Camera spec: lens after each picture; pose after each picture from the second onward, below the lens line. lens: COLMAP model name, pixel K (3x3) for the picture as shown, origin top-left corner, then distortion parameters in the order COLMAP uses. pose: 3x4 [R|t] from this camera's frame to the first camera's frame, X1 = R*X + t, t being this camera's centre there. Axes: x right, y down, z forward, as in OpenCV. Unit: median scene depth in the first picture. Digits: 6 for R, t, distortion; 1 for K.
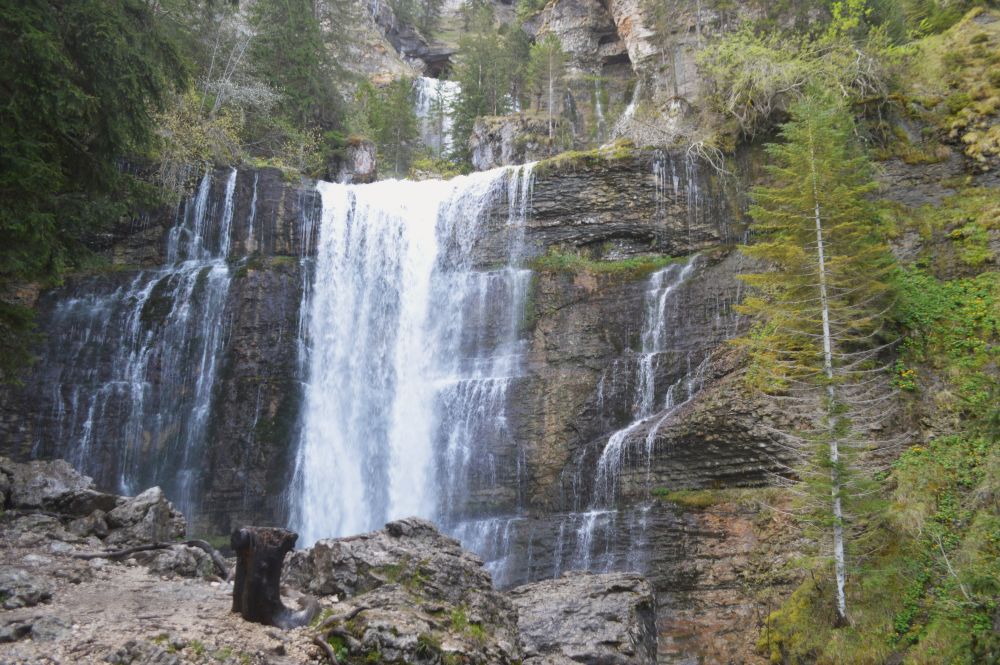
lens RADIAL K [[827.0, 0, 500.0], [0, 827.0, 332.5], [0, 0, 1]] dist [-0.074411, -0.000238]
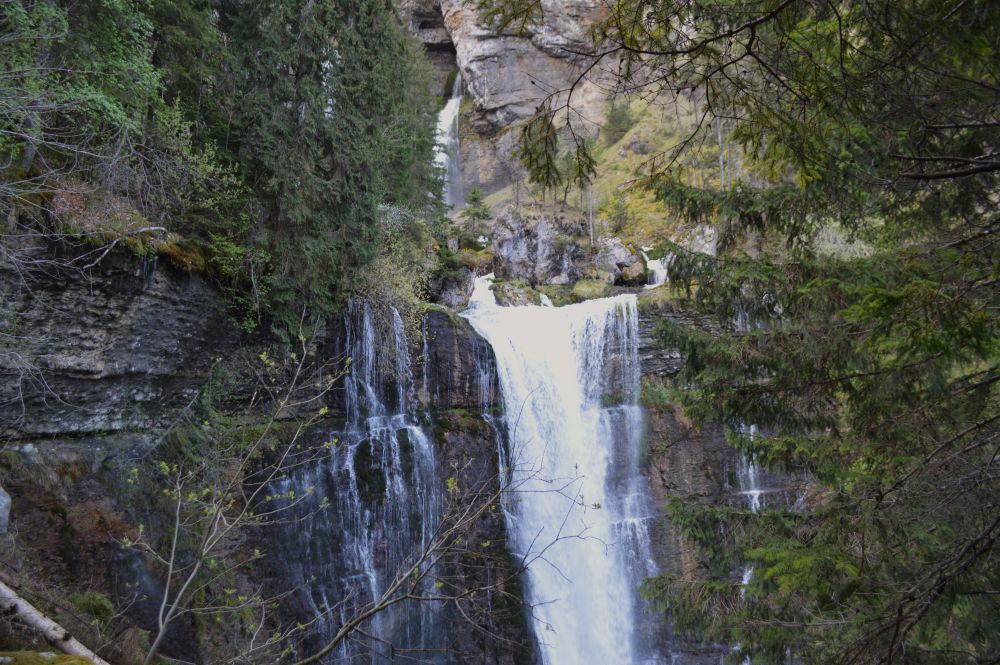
lens RADIAL K [[861.8, 0, 500.0], [0, 861.8, 332.5], [0, 0, 1]] dist [-0.069278, -0.002059]
pose [[0.921779, 0.034251, 0.386200, -0.533028], [-0.063741, 0.995924, 0.063810, -0.218354], [-0.382441, -0.083435, 0.920205, 0.046232]]
